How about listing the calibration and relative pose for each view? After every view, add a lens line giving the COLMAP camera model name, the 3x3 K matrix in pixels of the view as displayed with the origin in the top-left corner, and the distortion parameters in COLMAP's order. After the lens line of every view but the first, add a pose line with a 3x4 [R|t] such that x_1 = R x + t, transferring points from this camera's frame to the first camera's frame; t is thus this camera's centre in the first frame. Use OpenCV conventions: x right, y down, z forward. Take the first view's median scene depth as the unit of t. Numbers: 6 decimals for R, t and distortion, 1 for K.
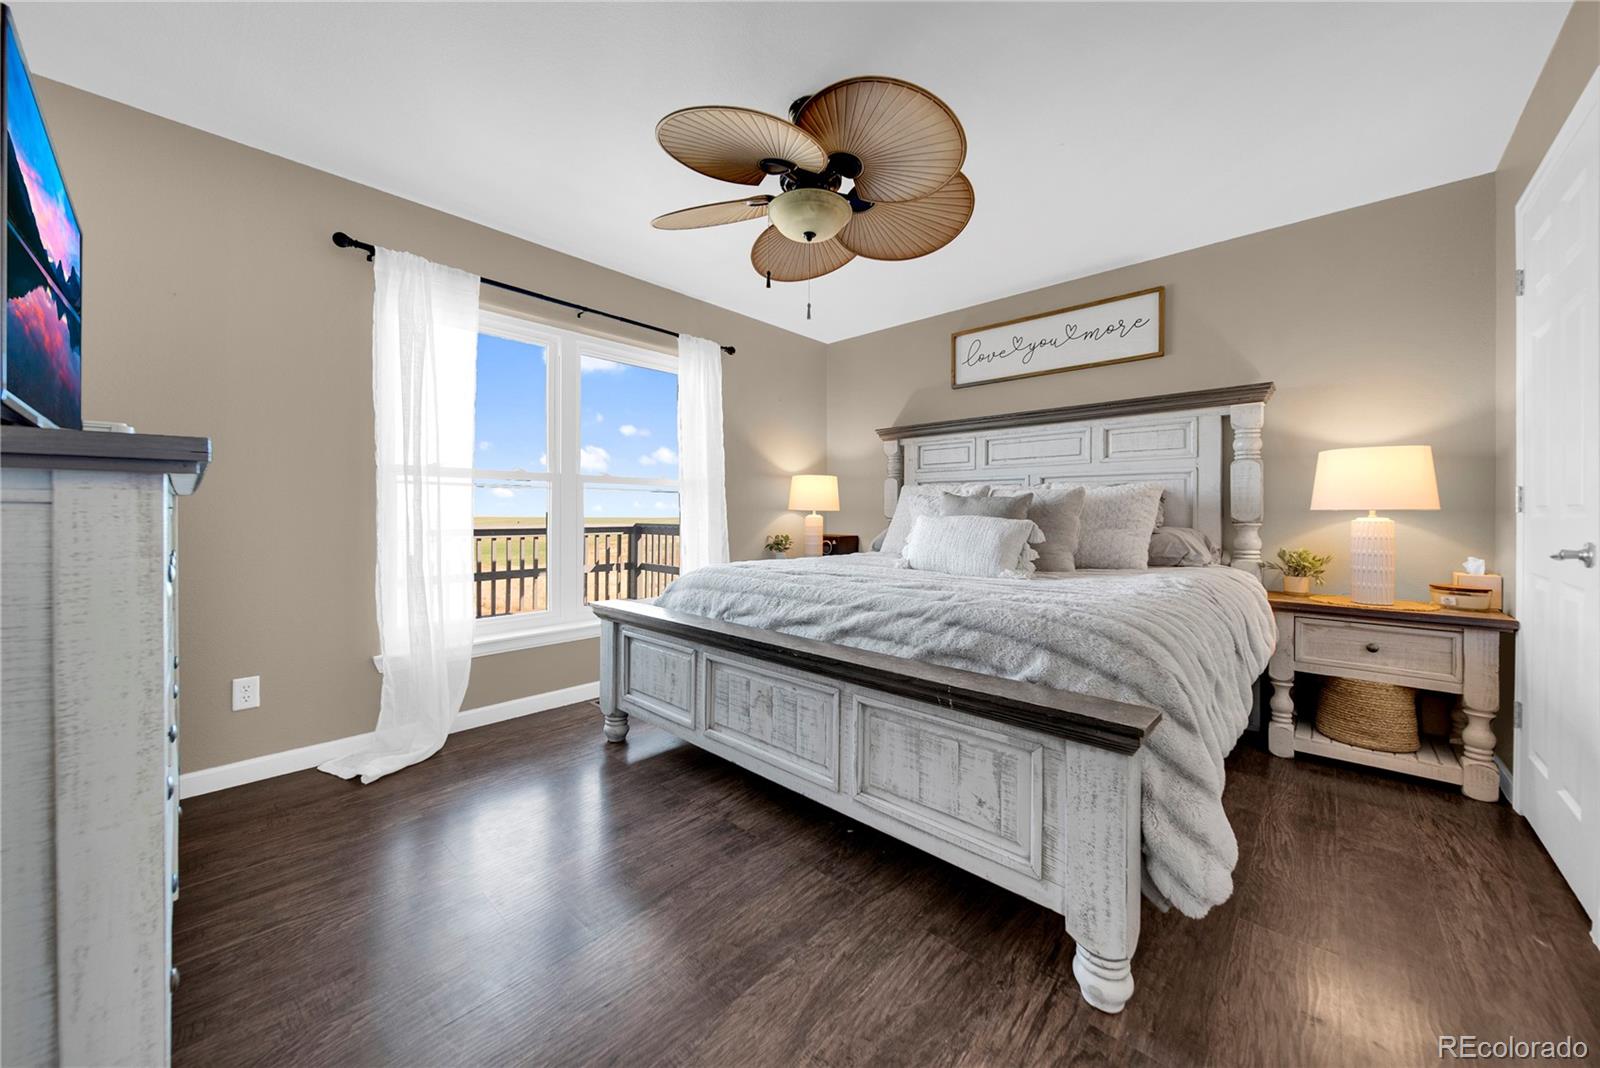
lens RADIAL K [[568.9, 0, 778.6], [0, 568.9, 533.1], [0, 0, 1]] dist [-0.000583, -0.000015]
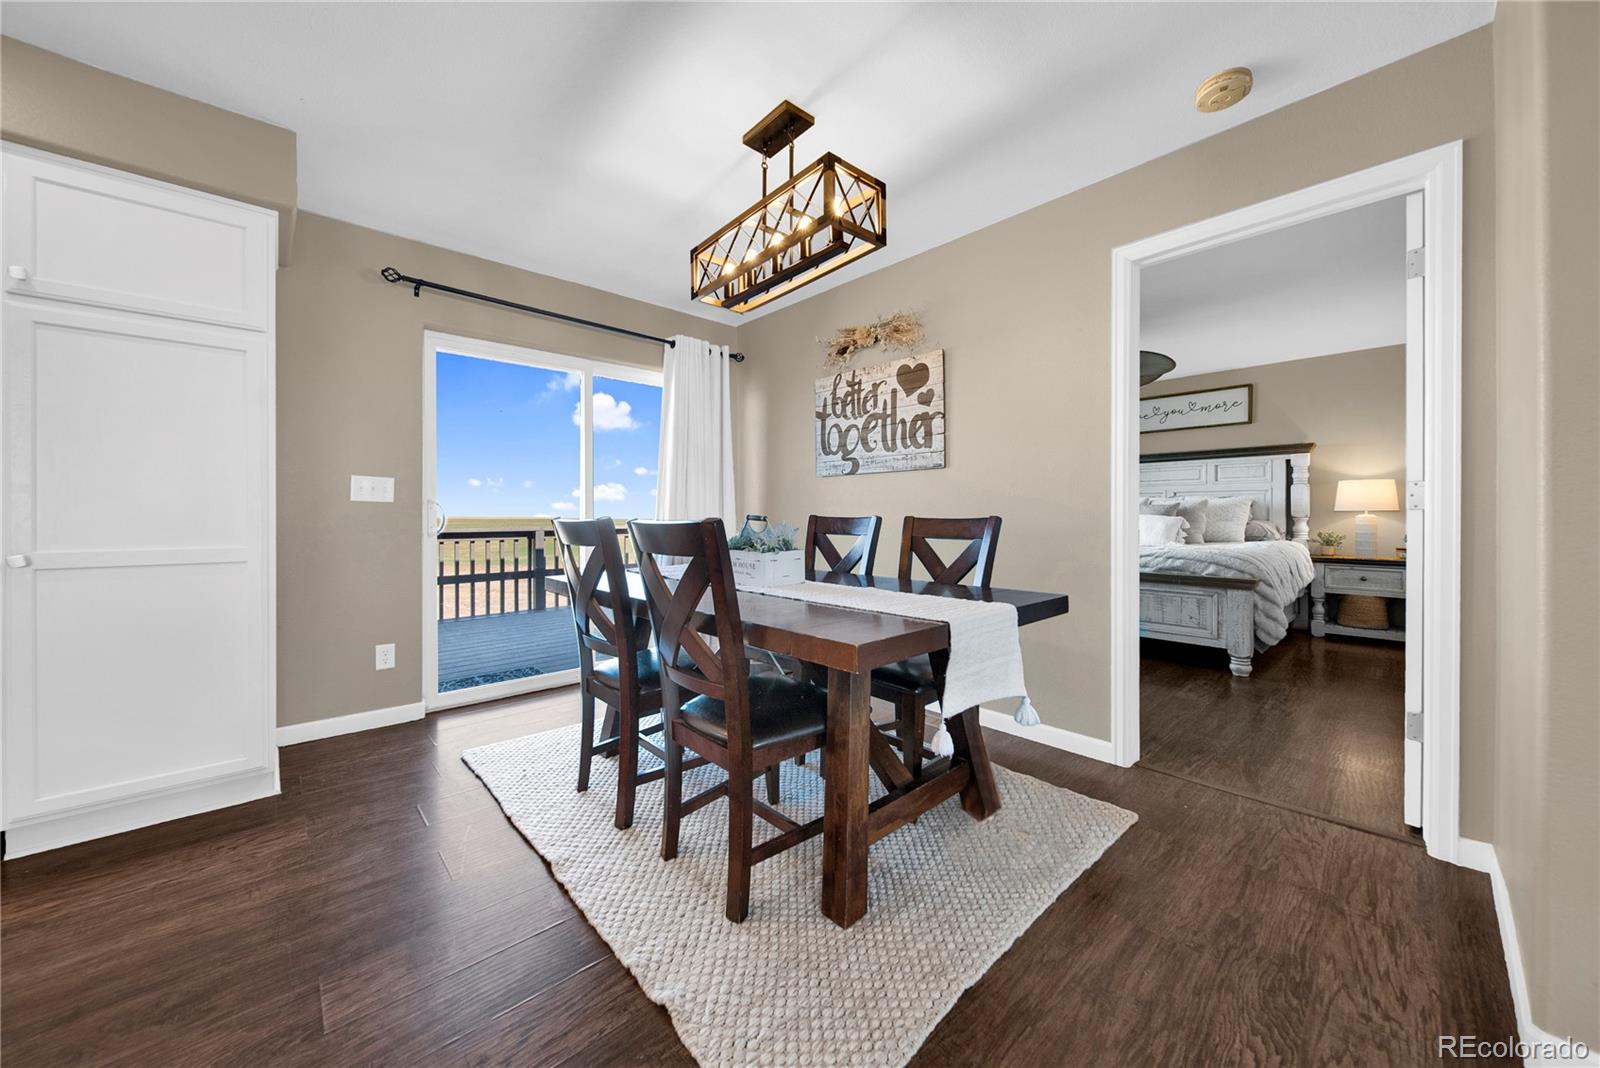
lens RADIAL K [[568.9, 0, 778.6], [0, 568.9, 533.1], [0, 0, 1]] dist [-0.000583, -0.000015]
pose [[0.997100, -0.002981, -0.076041, -0.801398], [0.002975, 0.999996, -0.000186, 0.029717], [0.076041, -0.000041, 0.997105, -1.070646]]
